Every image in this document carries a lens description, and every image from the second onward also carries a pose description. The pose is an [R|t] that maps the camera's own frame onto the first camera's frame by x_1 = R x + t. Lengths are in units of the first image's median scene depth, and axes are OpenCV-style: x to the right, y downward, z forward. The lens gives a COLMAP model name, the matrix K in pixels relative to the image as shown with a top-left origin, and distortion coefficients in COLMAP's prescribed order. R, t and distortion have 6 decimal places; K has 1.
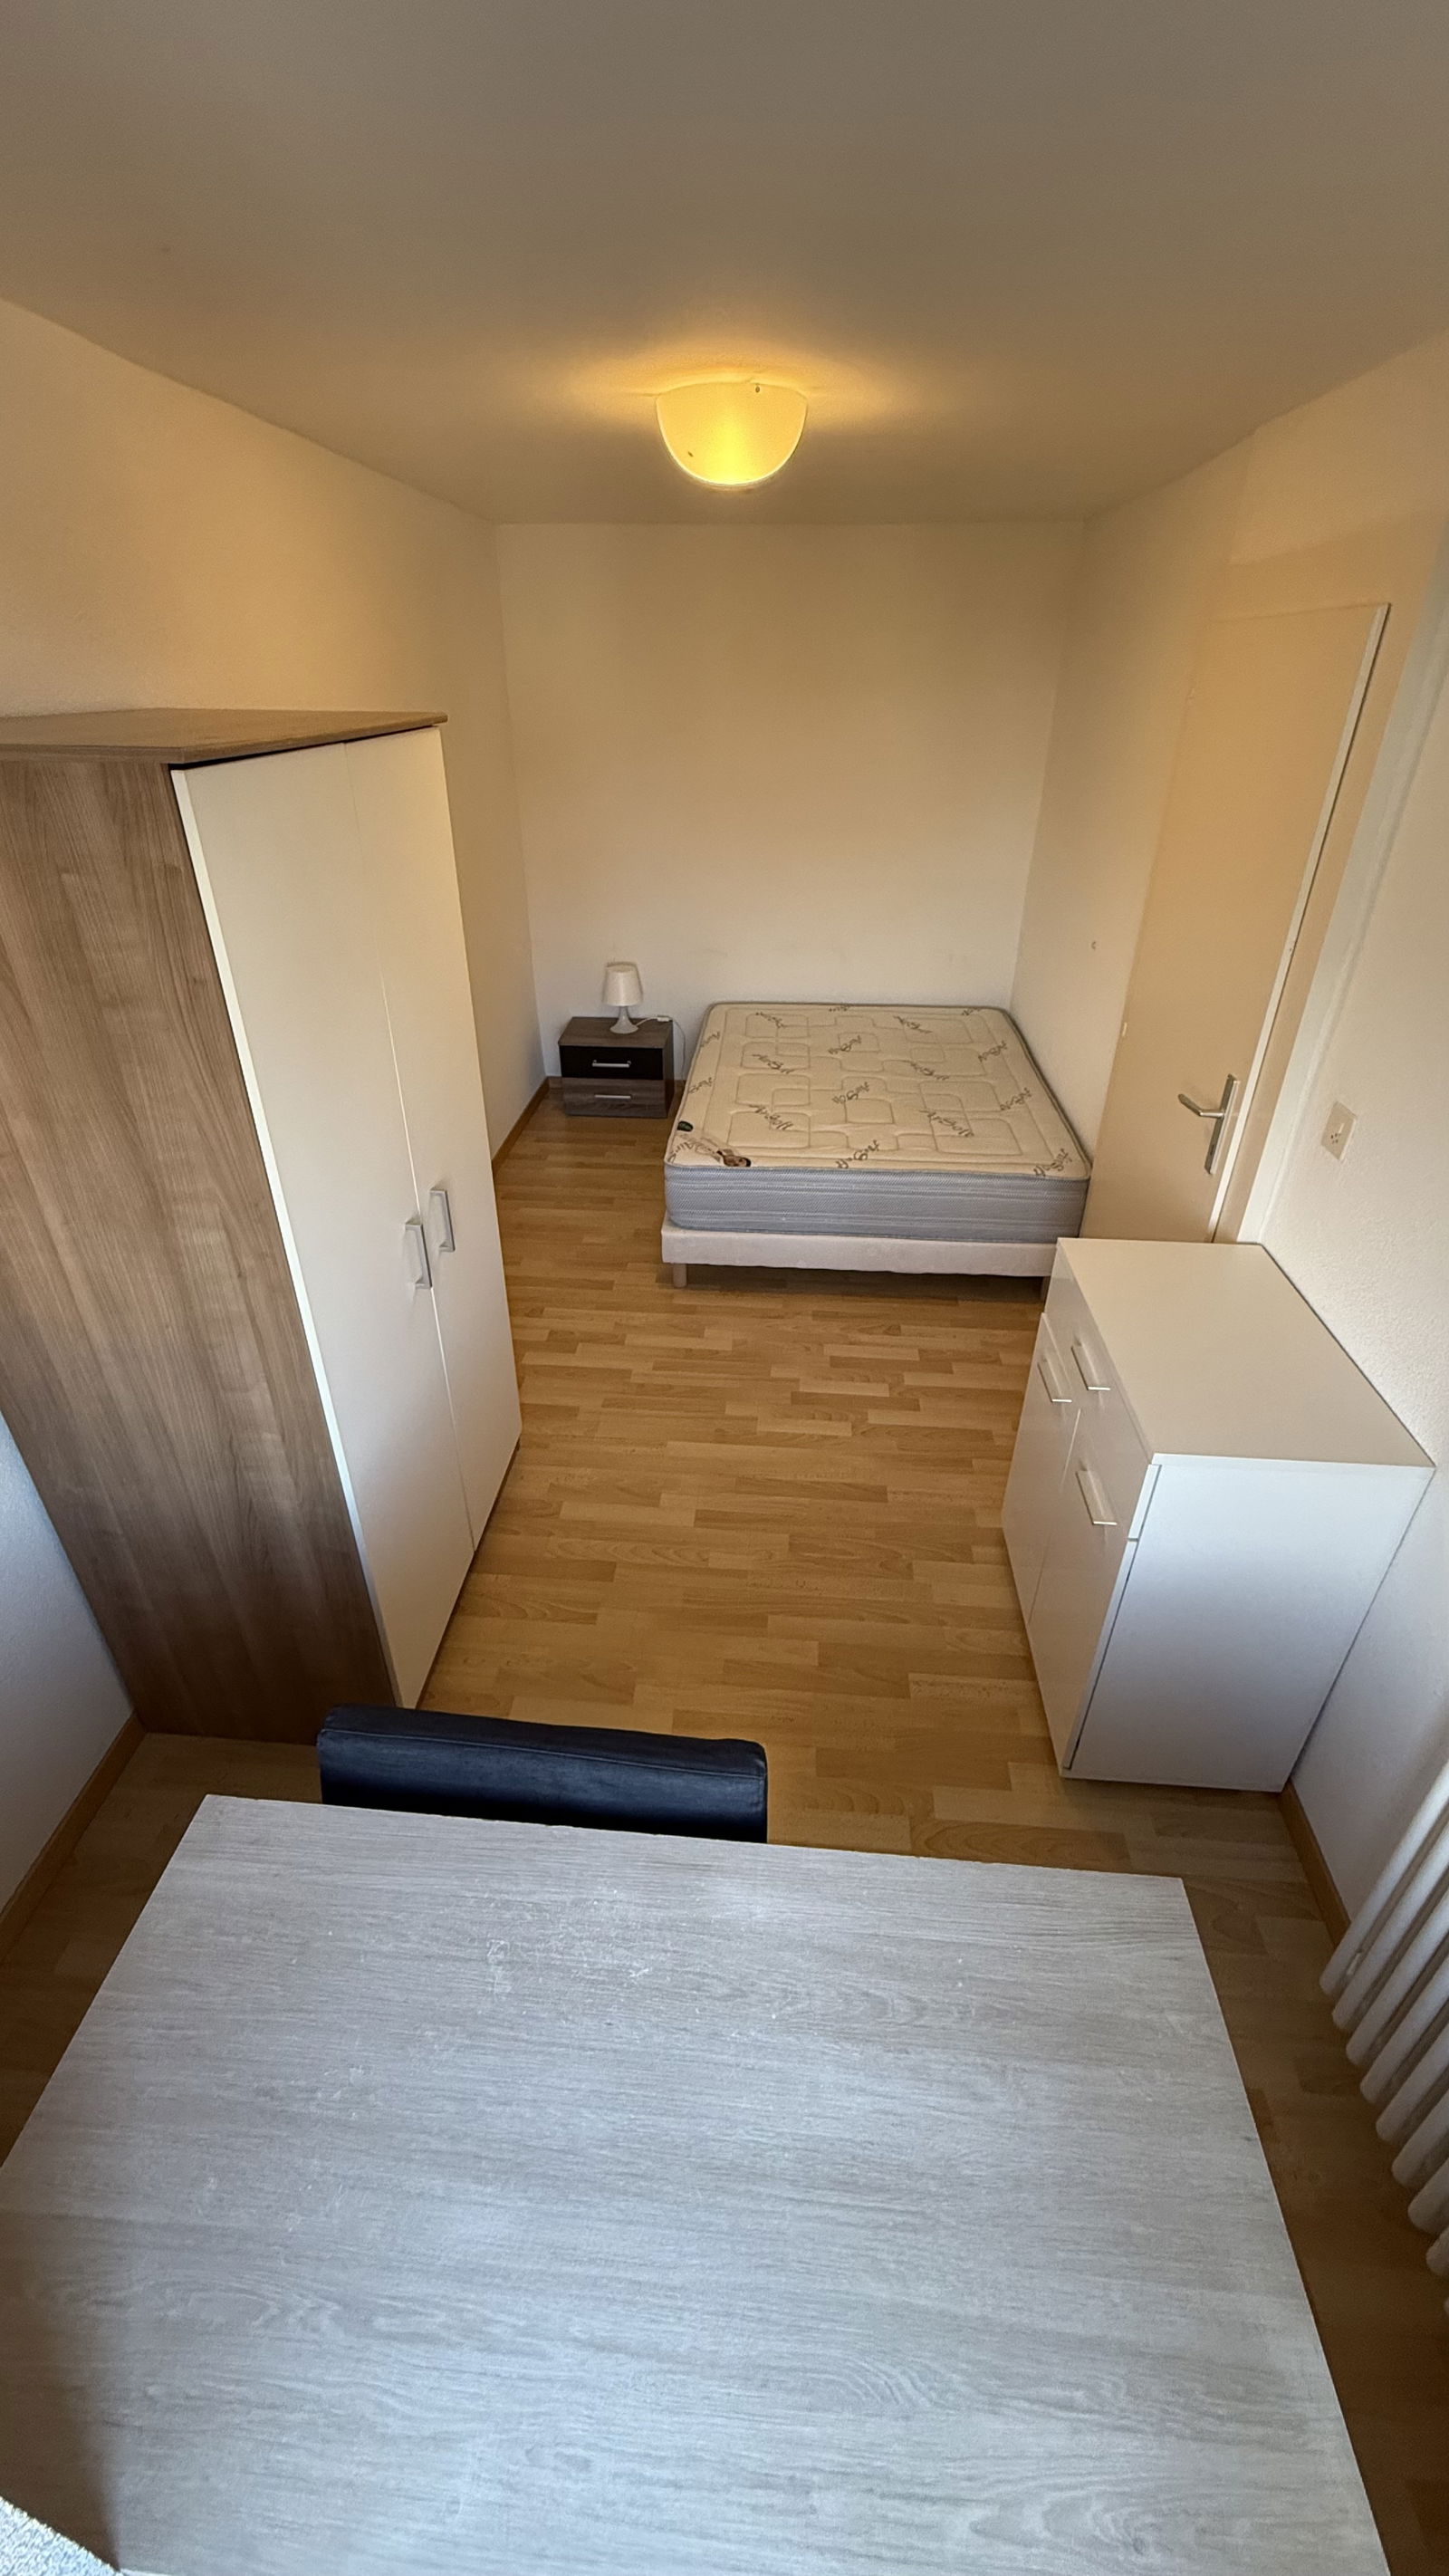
lens RADIAL K [[1022.9, 0, 734.3], [0, 1022.9, 1284.9], [0, 0, 1]] dist [-0.001363, 0.000073]
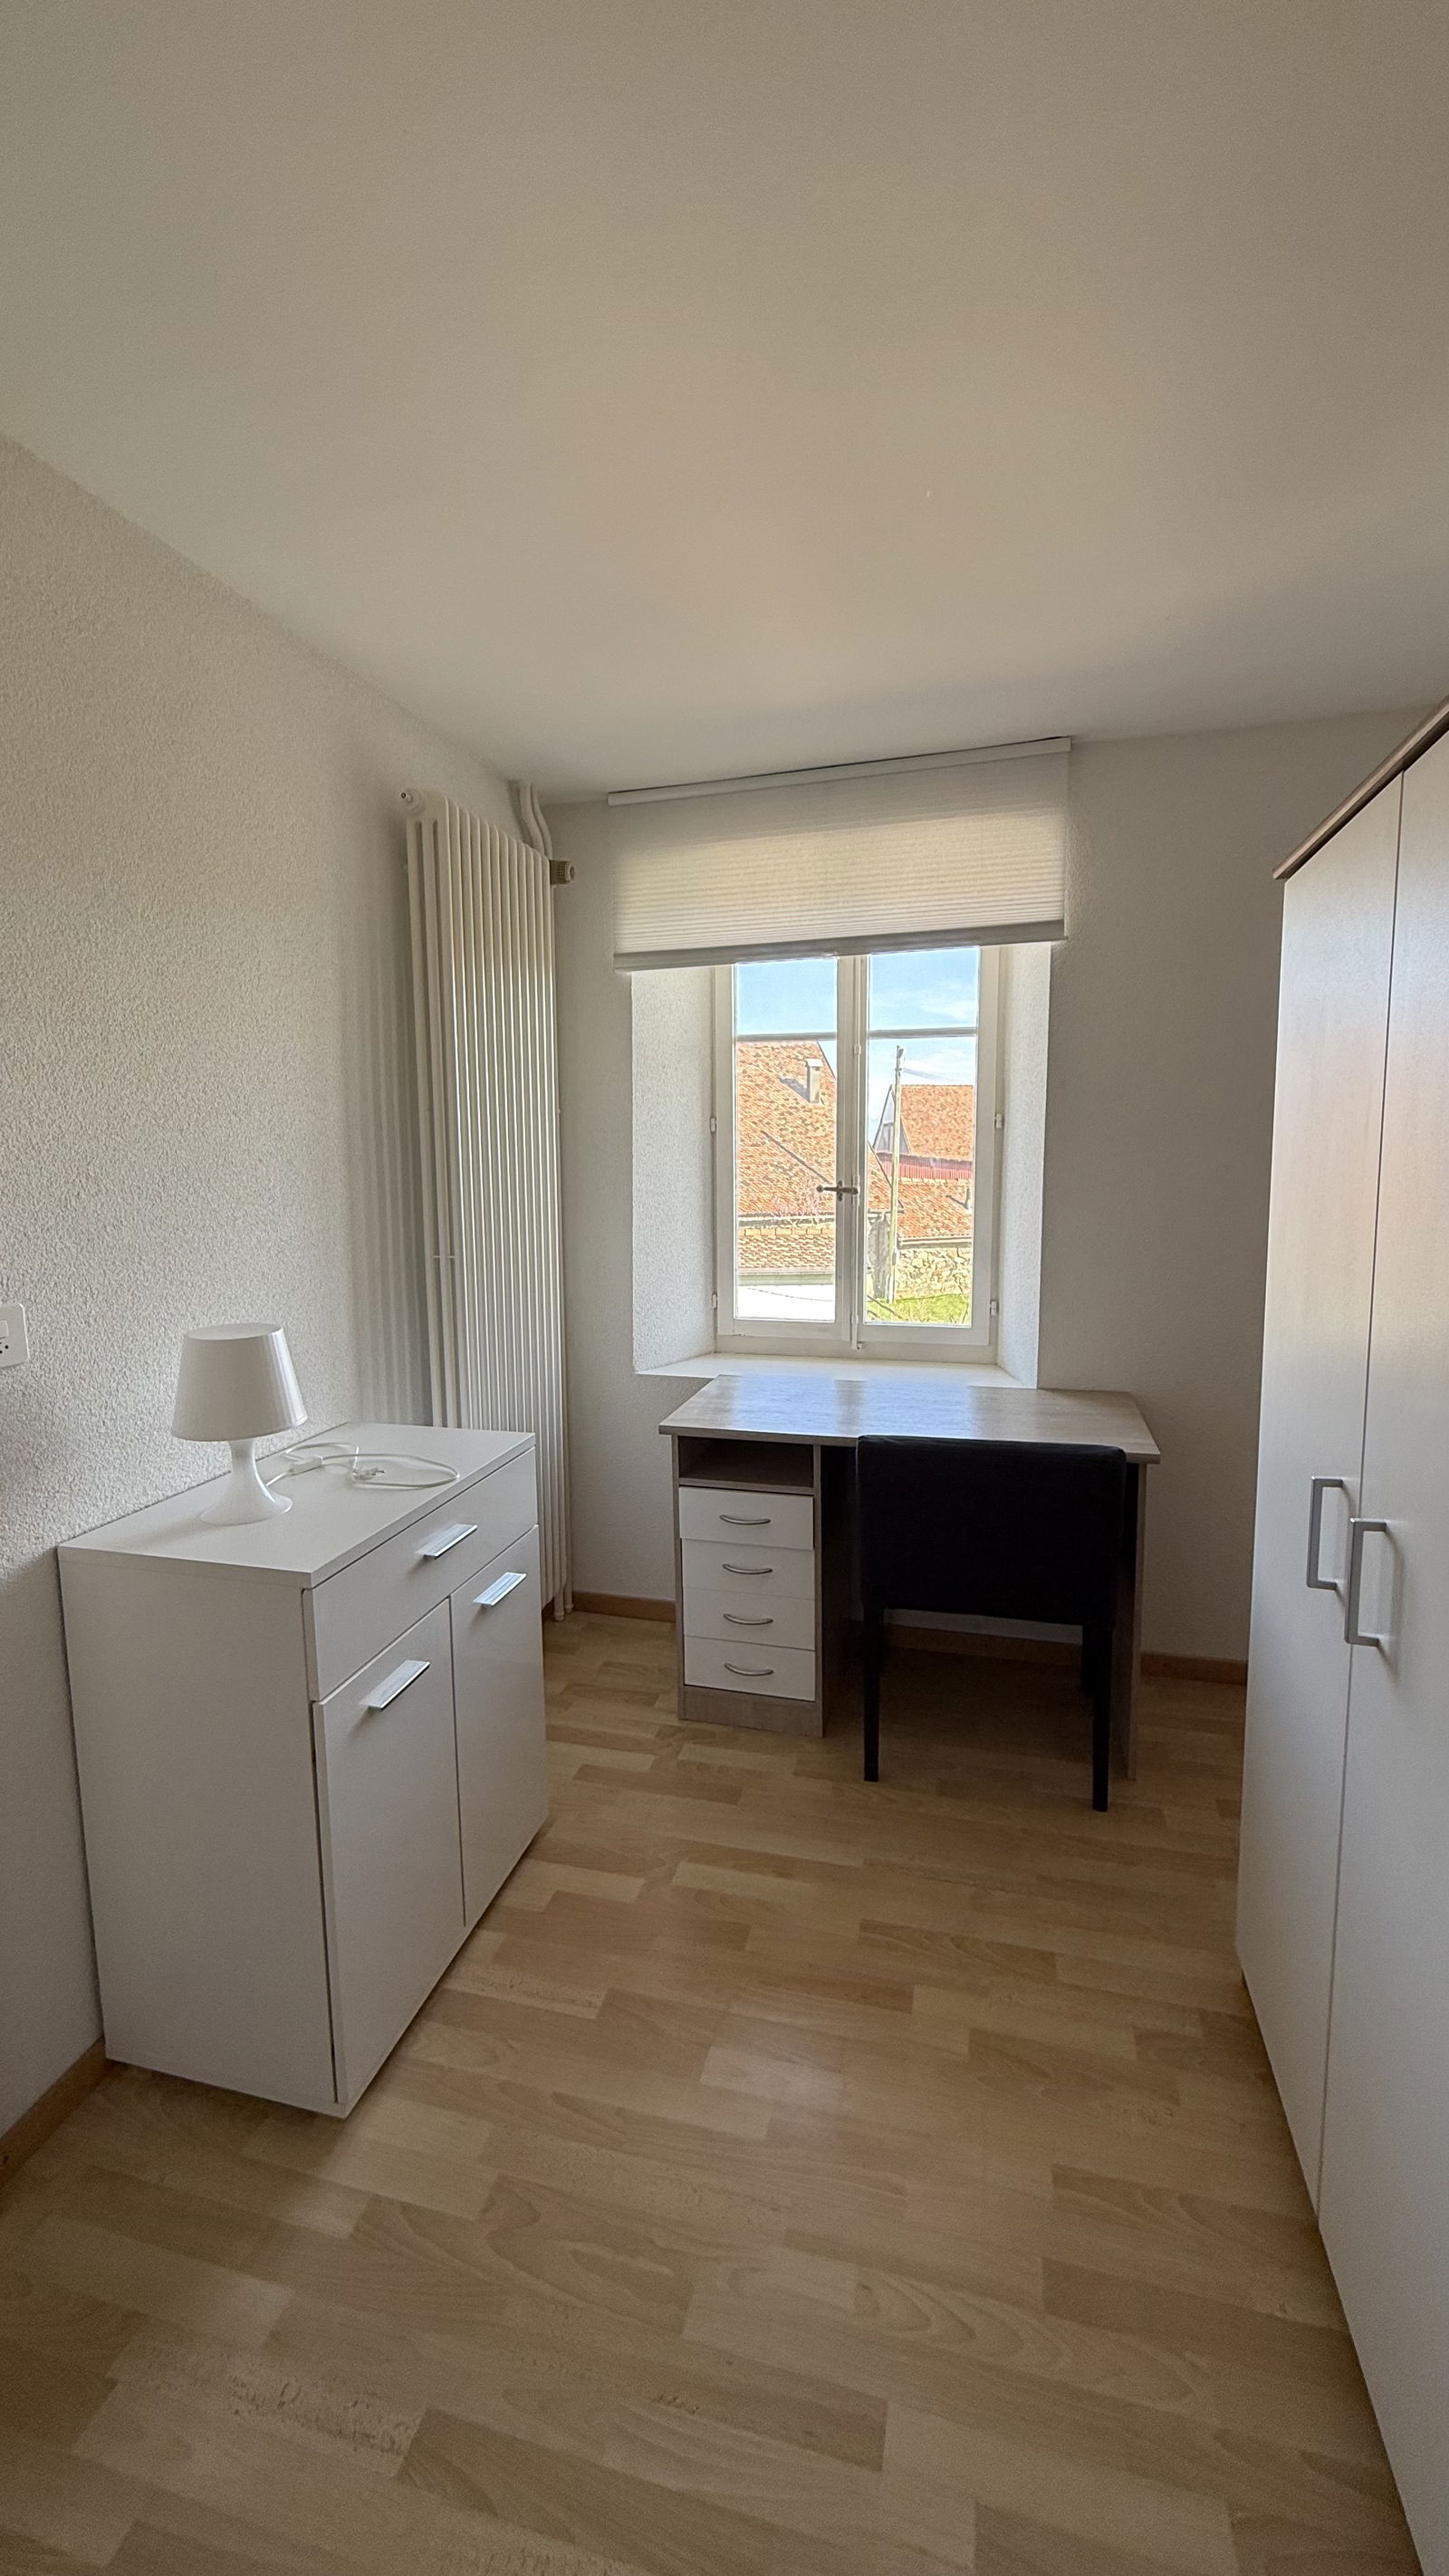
lens RADIAL K [[1022.9, 0, 724.9], [0, 1022.9, 1280.8], [0, 0, 1]] dist [-0.001363, 0.000073]
pose [[-0.983823, -0.013057, 0.178666, -0.046878], [0.100243, 0.786451, 0.609463, -0.452233], [-0.148470, 0.617514, -0.772420, 1.126250]]
